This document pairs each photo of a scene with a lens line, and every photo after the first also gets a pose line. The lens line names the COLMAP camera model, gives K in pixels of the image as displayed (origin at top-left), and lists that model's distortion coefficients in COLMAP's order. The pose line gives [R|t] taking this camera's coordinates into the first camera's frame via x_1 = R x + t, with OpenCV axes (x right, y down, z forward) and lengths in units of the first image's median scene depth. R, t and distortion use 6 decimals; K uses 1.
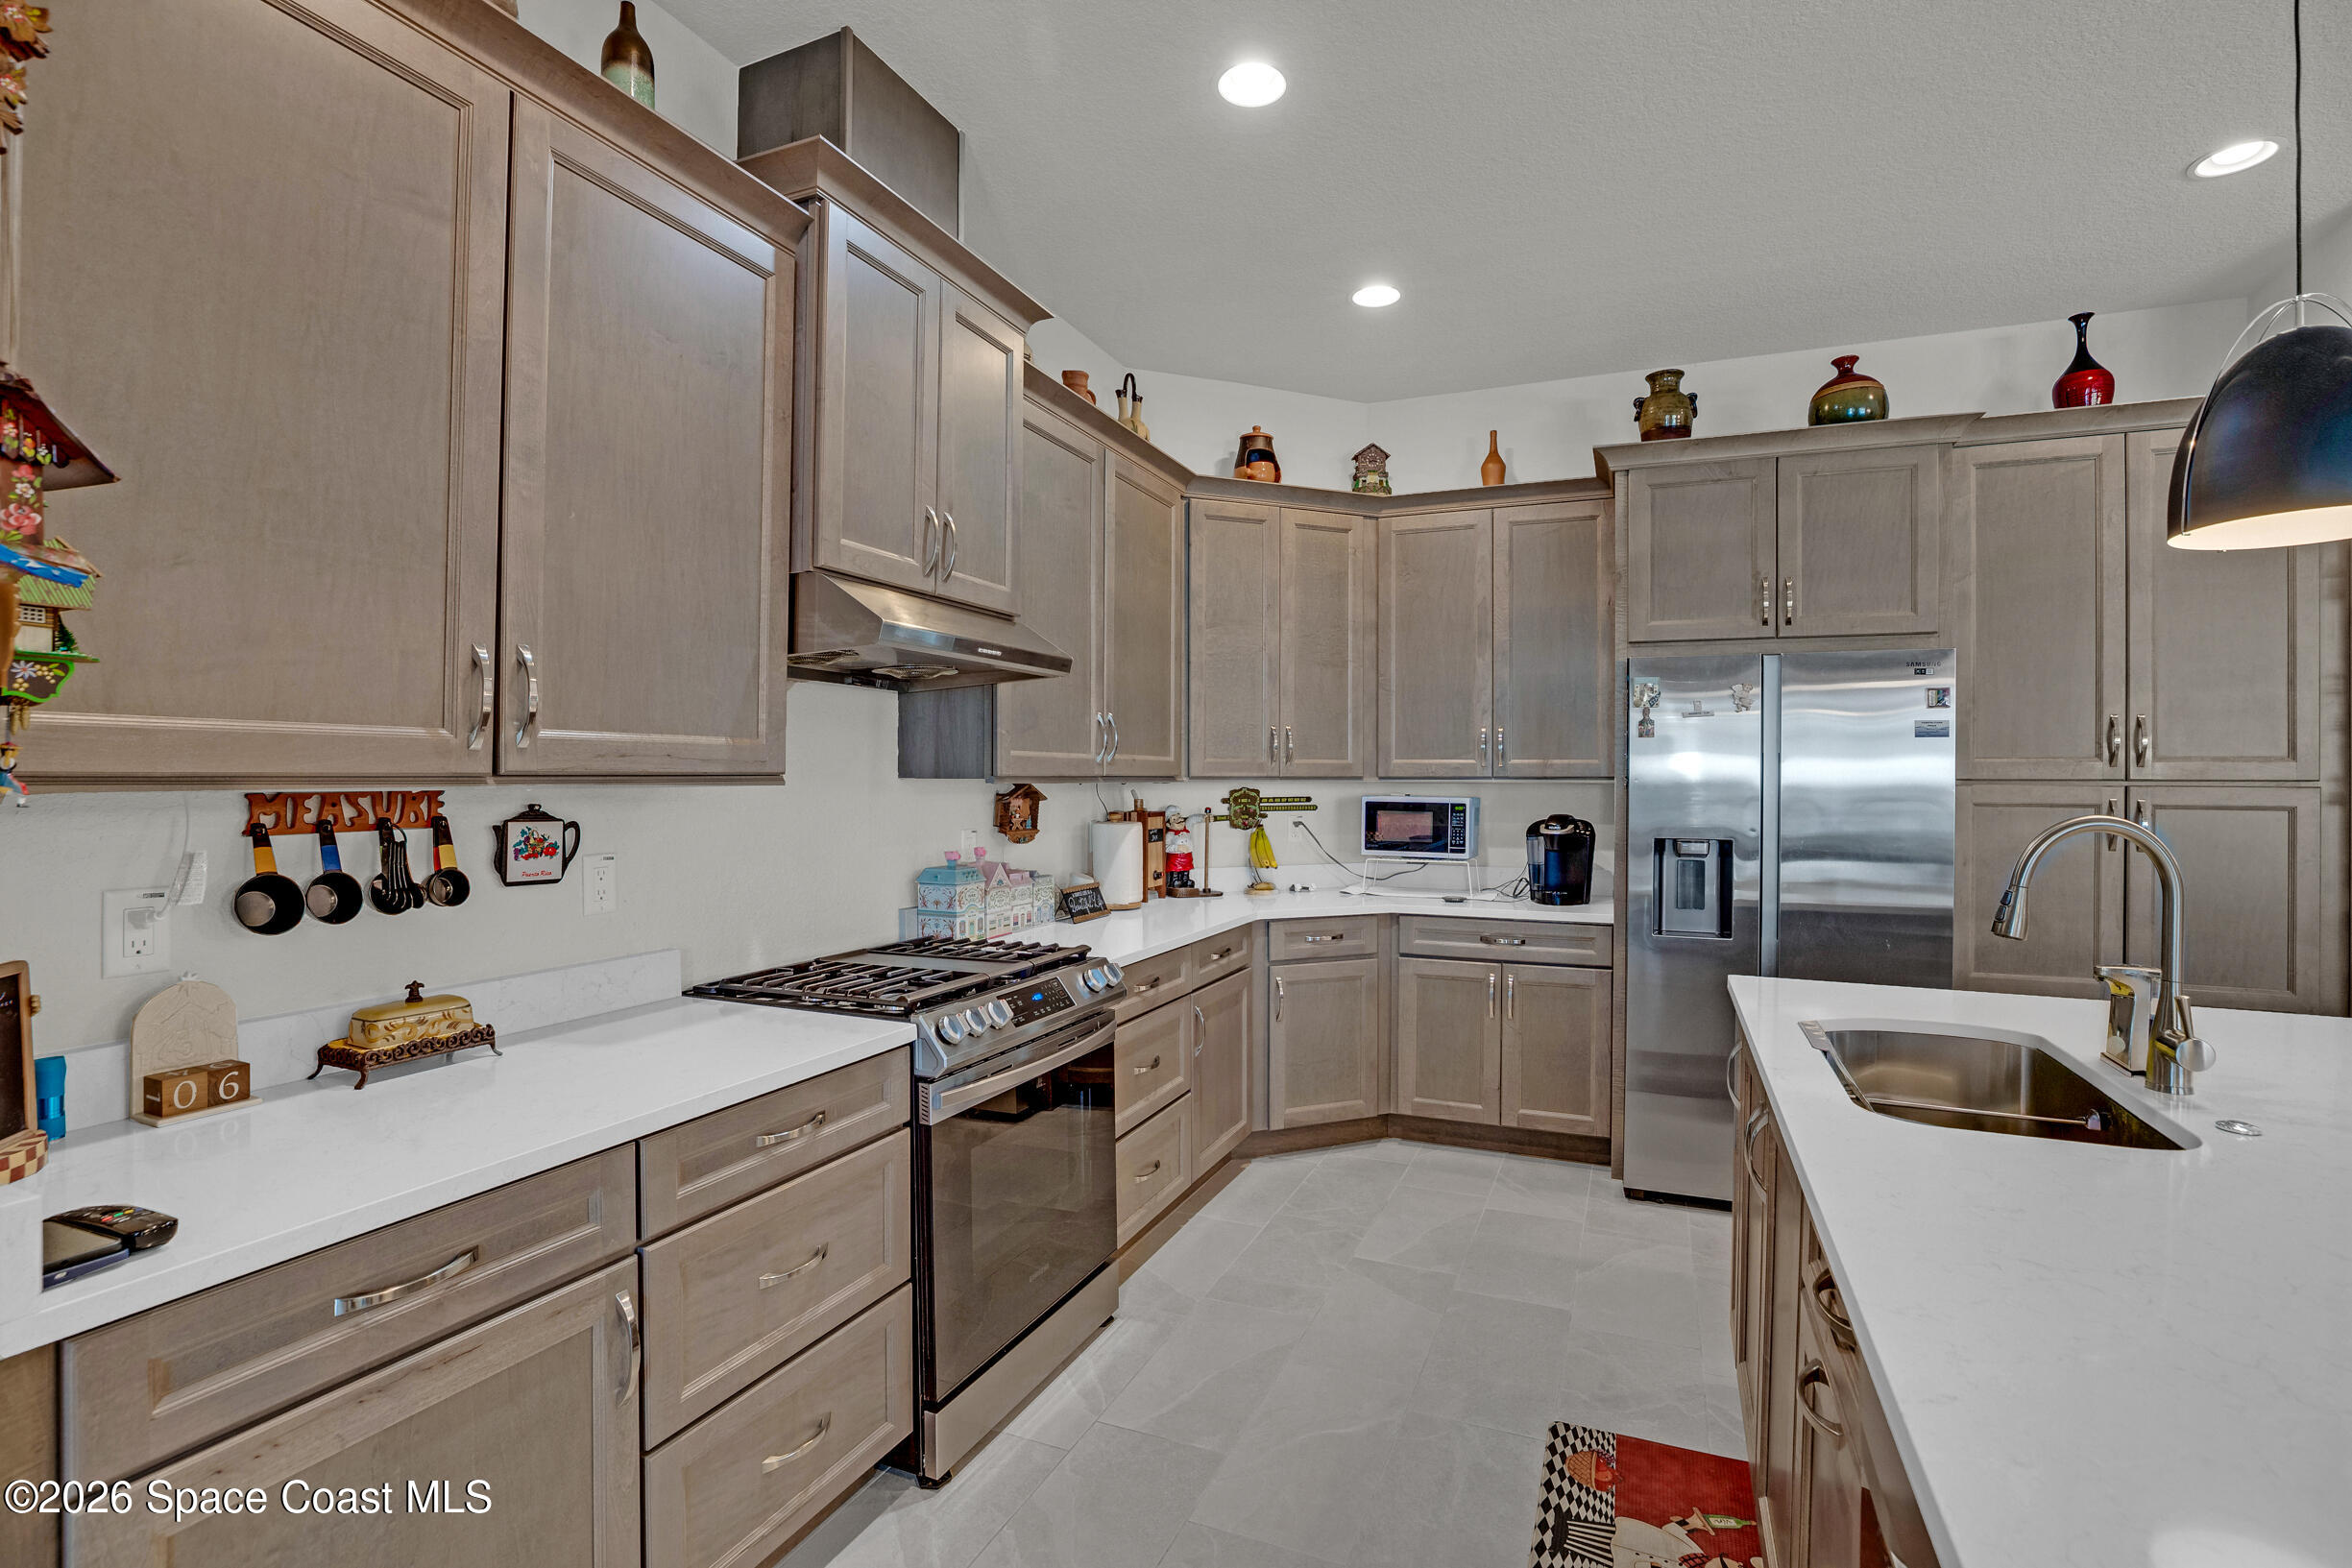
lens RADIAL K [[1080.3, 0, 1186.9], [0, 1080.3, 777.9], [0, 0, 1]] dist [-0.040257, 0.008229]
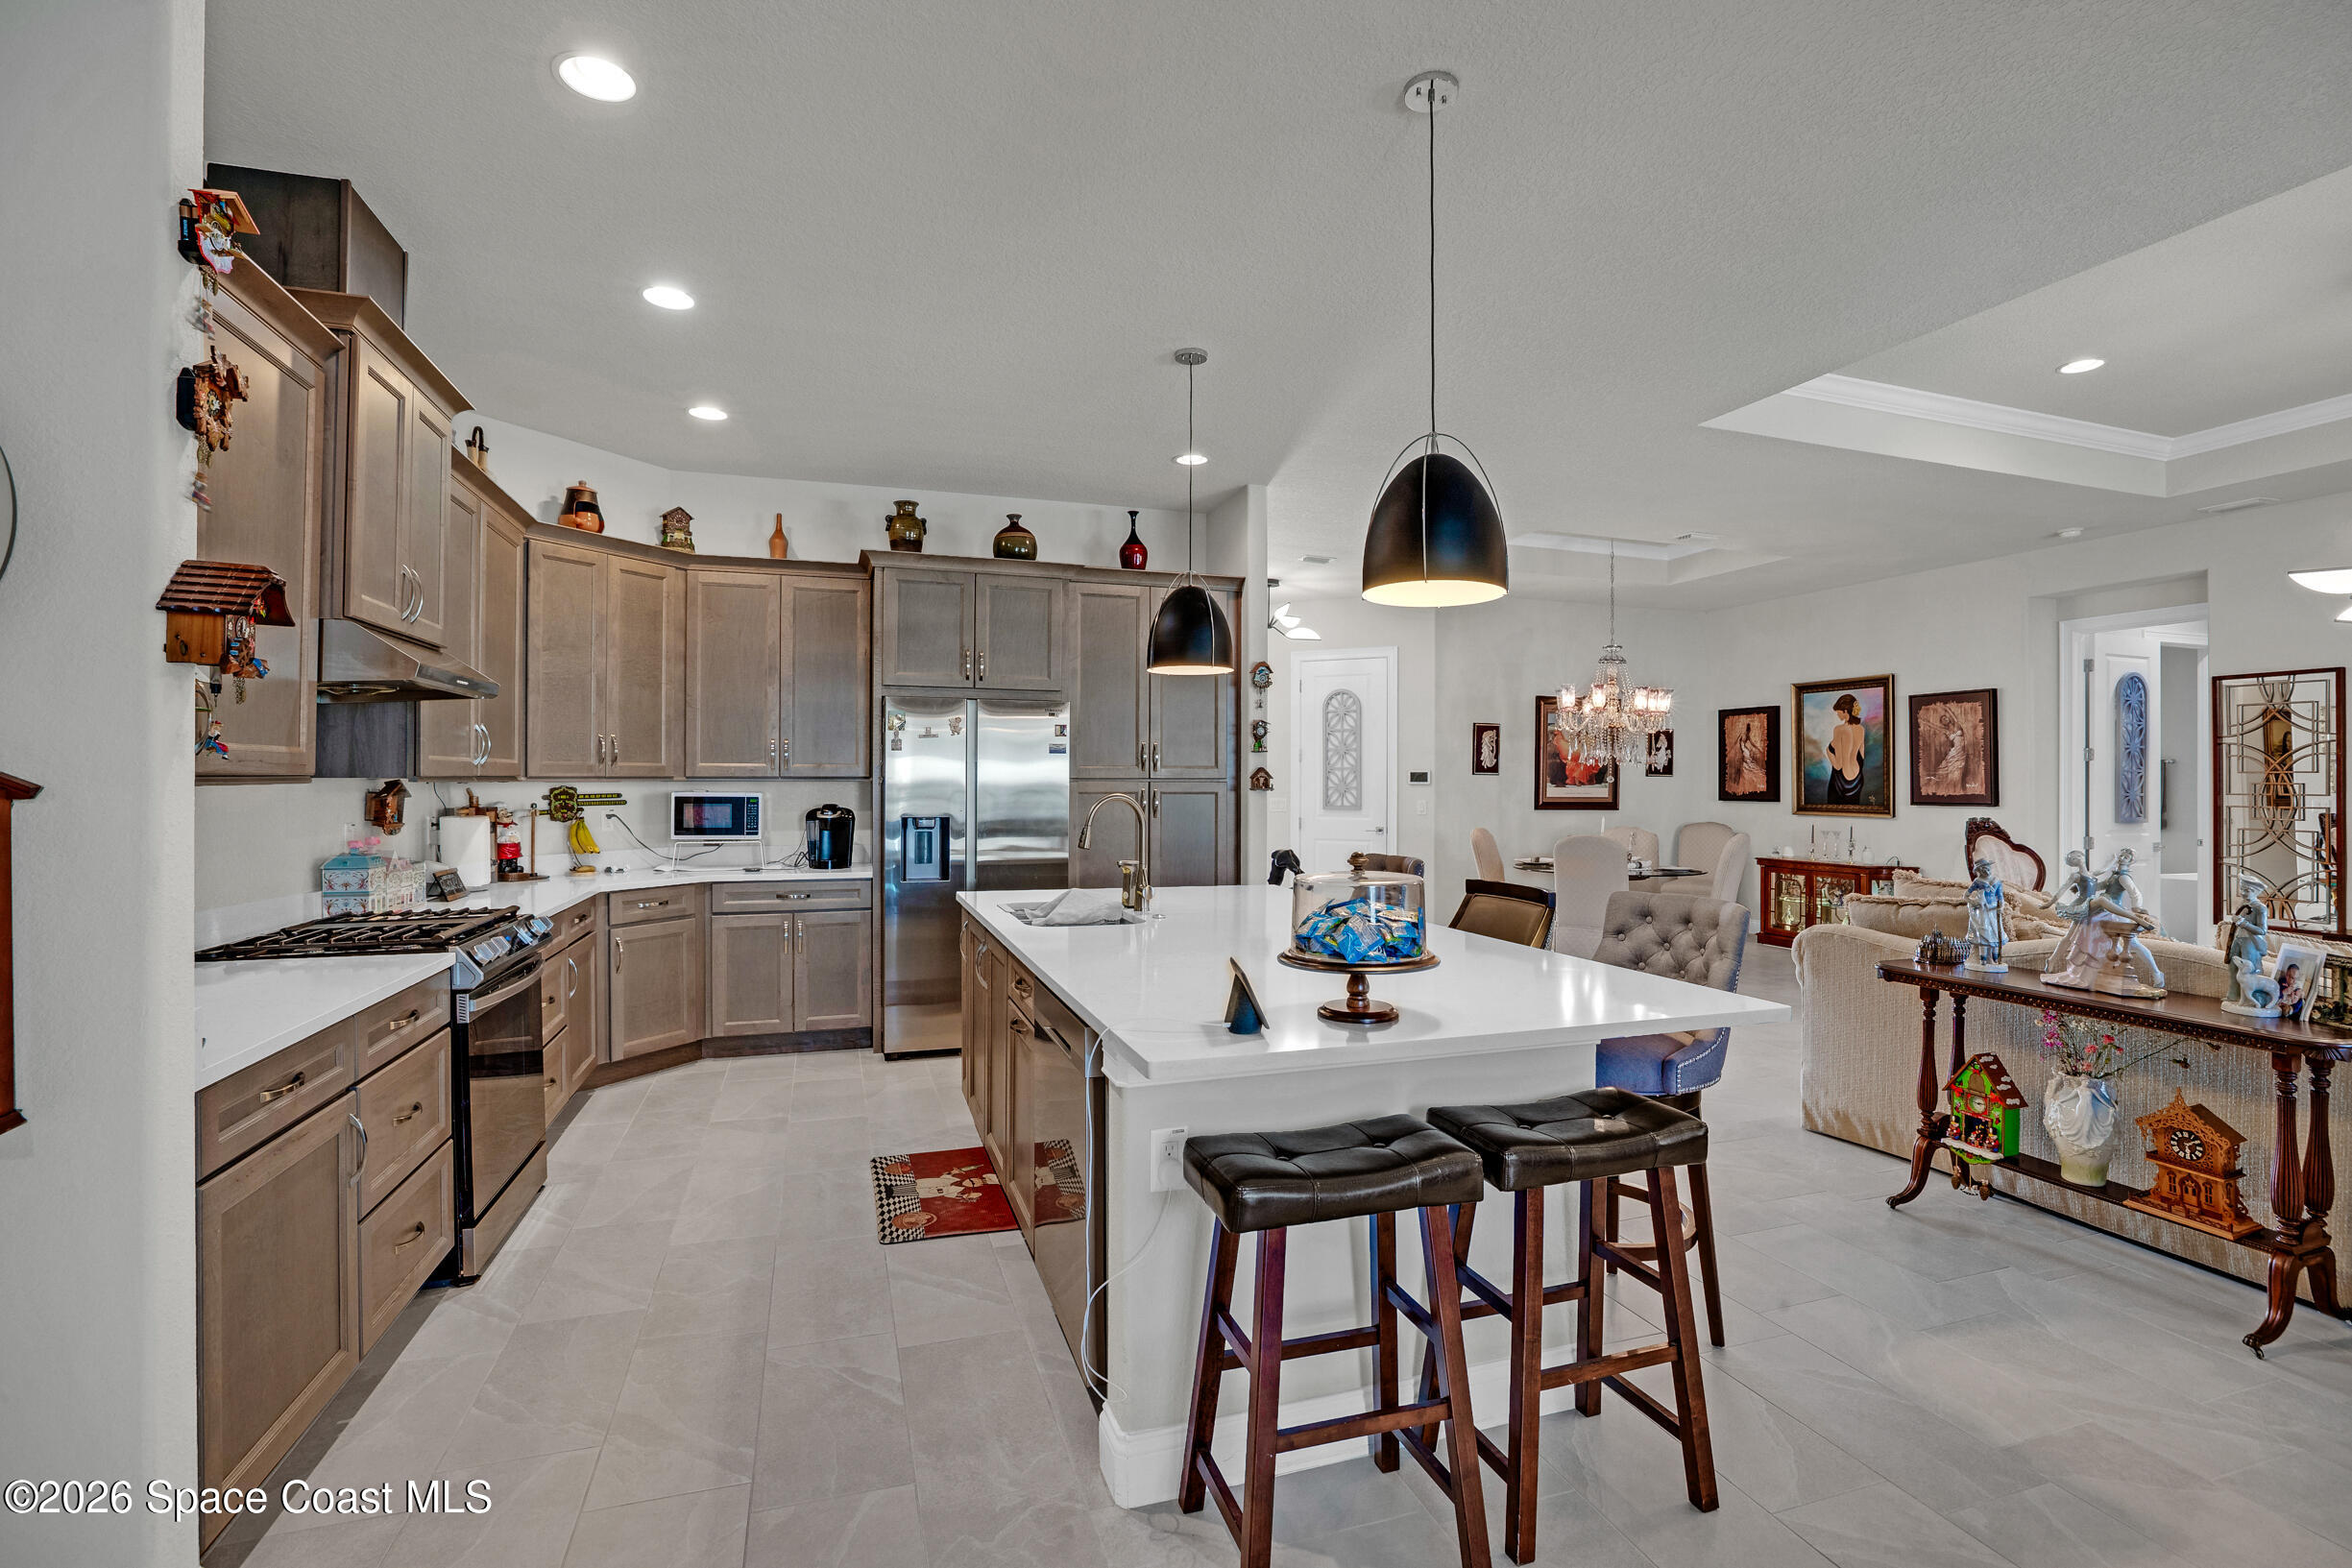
lens RADIAL K [[1080.3, 0, 1186.9], [0, 1080.3, 777.9], [0, 0, 1]] dist [-0.040257, 0.008229]
pose [[0.747384, -0.000685, 0.664392, -0.258151], [0.000645, 1.000000, 0.000306, 0.000415], [-0.664392, 0.000200, 0.747384, -0.380139]]
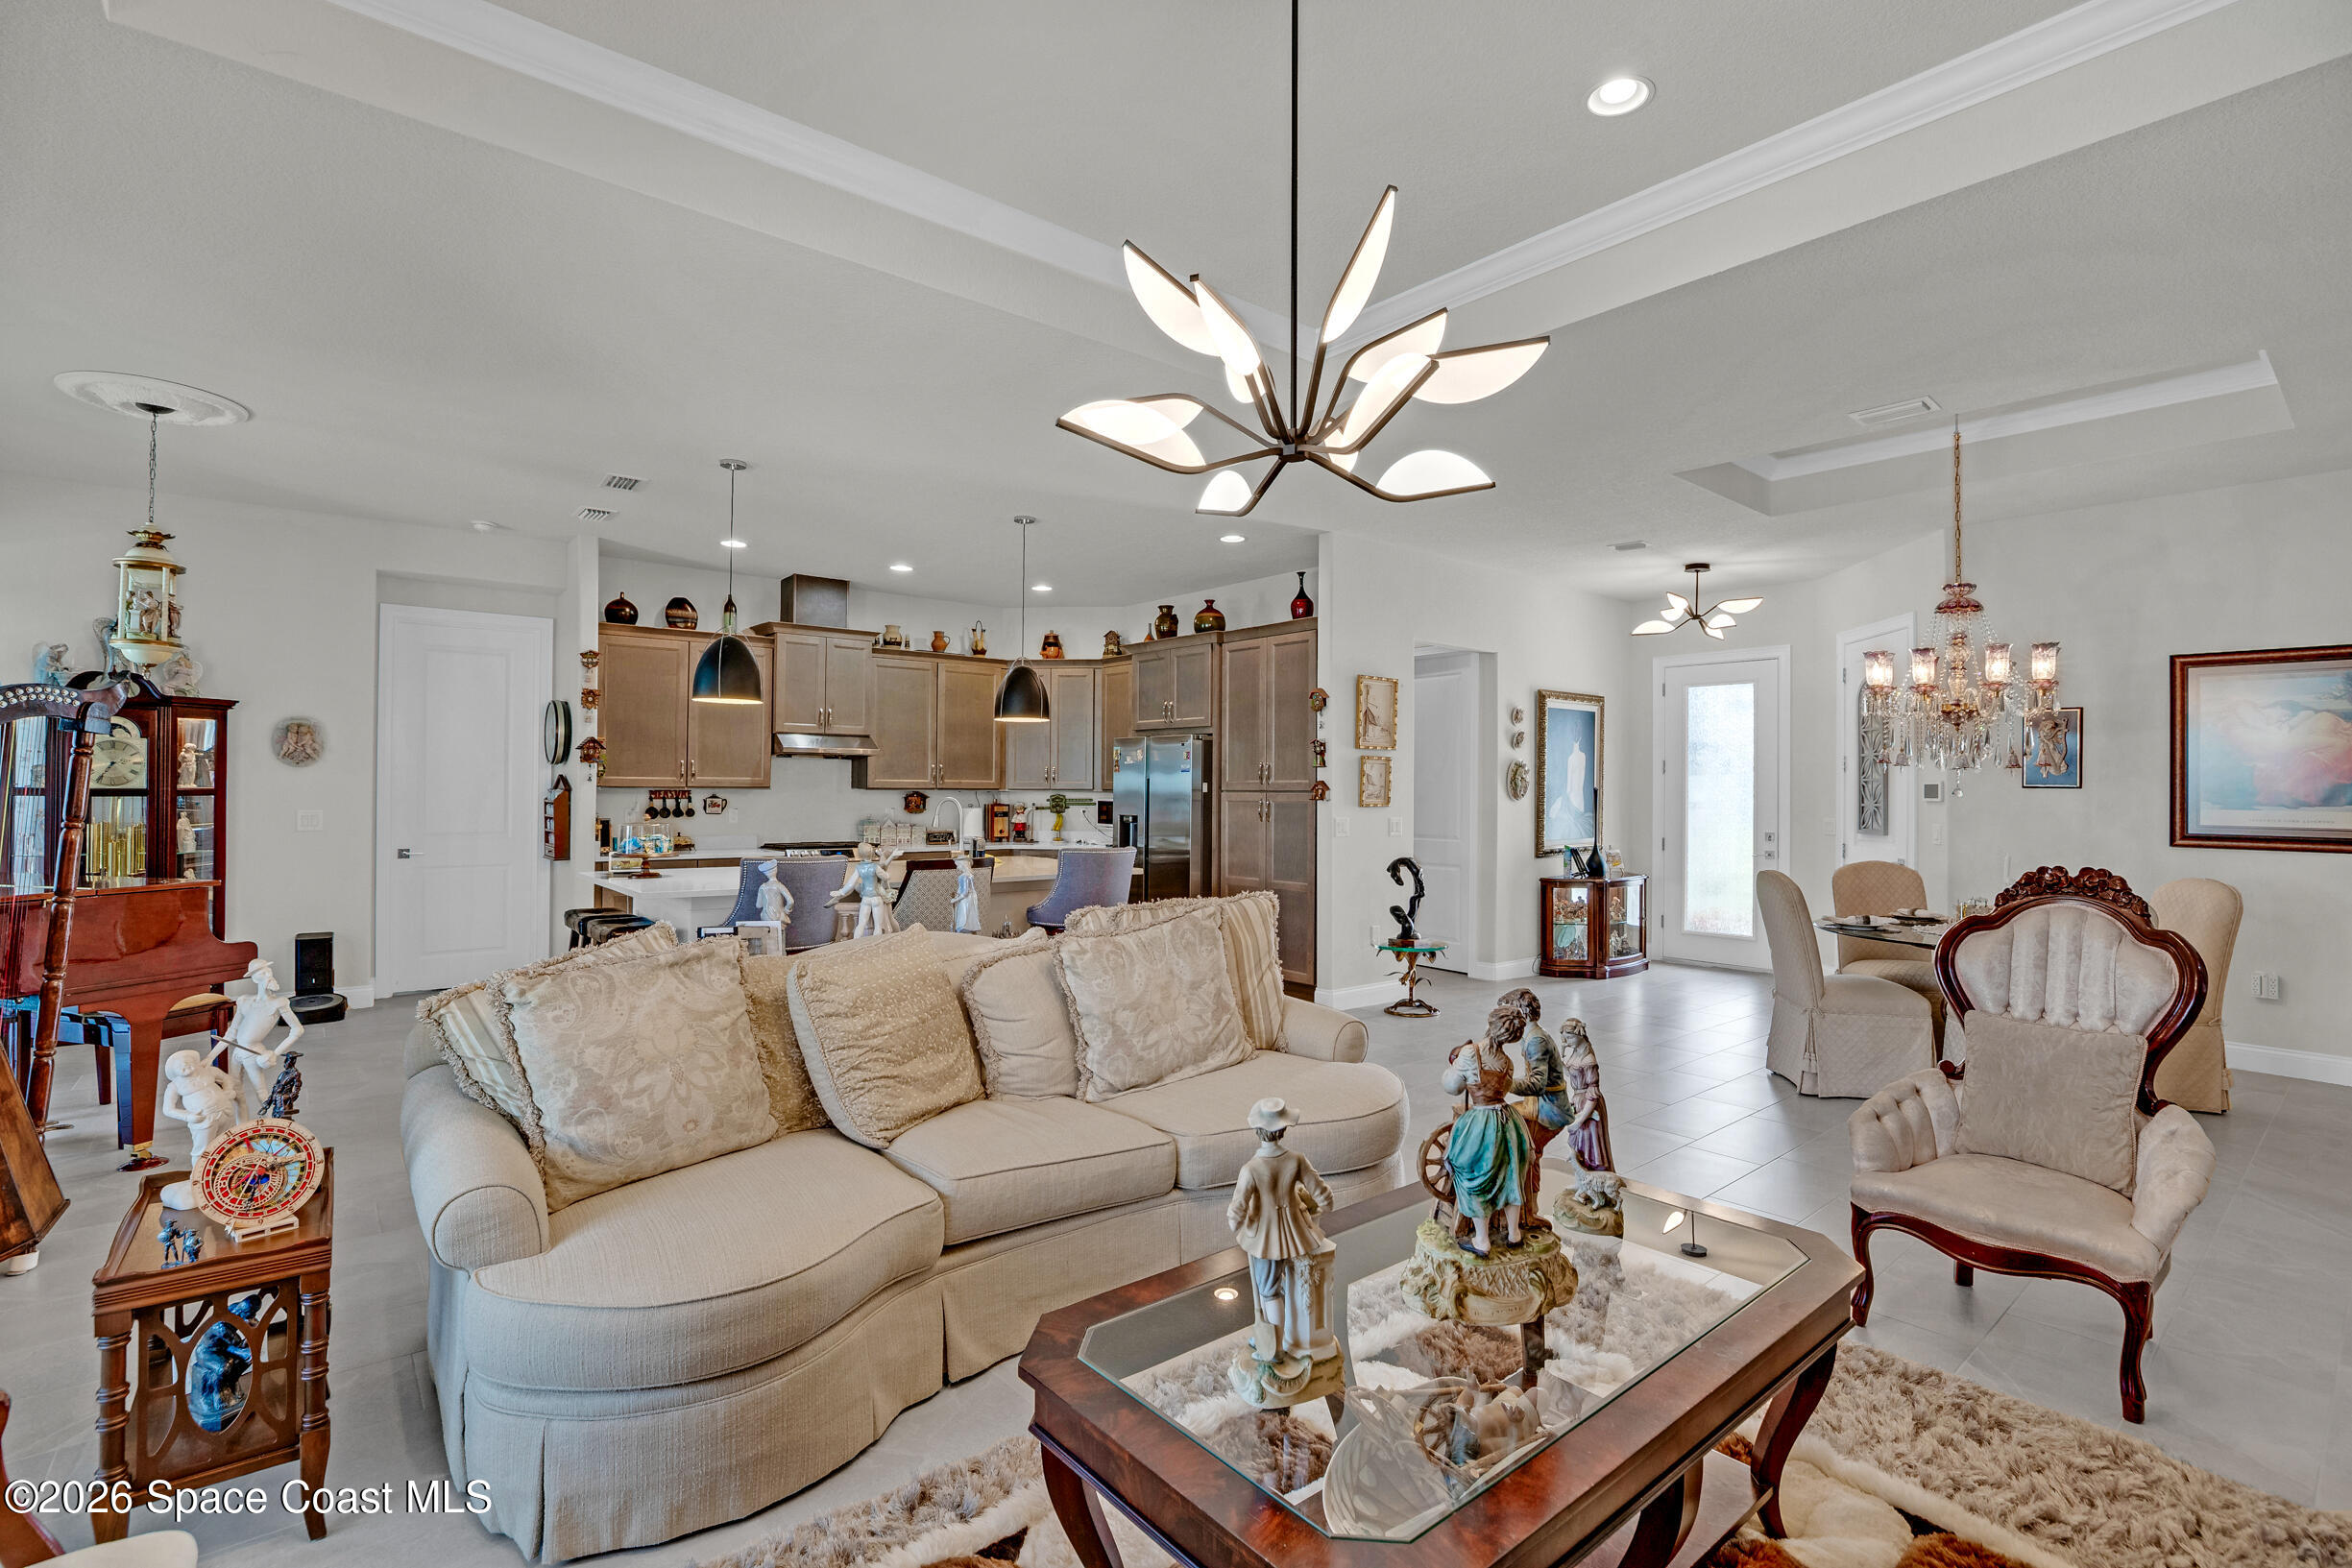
lens RADIAL K [[1080.3, 0, 1186.9], [0, 1080.3, 777.9], [0, 0, 1]] dist [-0.040257, 0.008229]
pose [[0.894538, -0.004752, -0.446967, 1.548767], [-0.002687, 0.999868, -0.016008, 0.012694], [0.446984, 0.015521, 0.894407, -1.015217]]
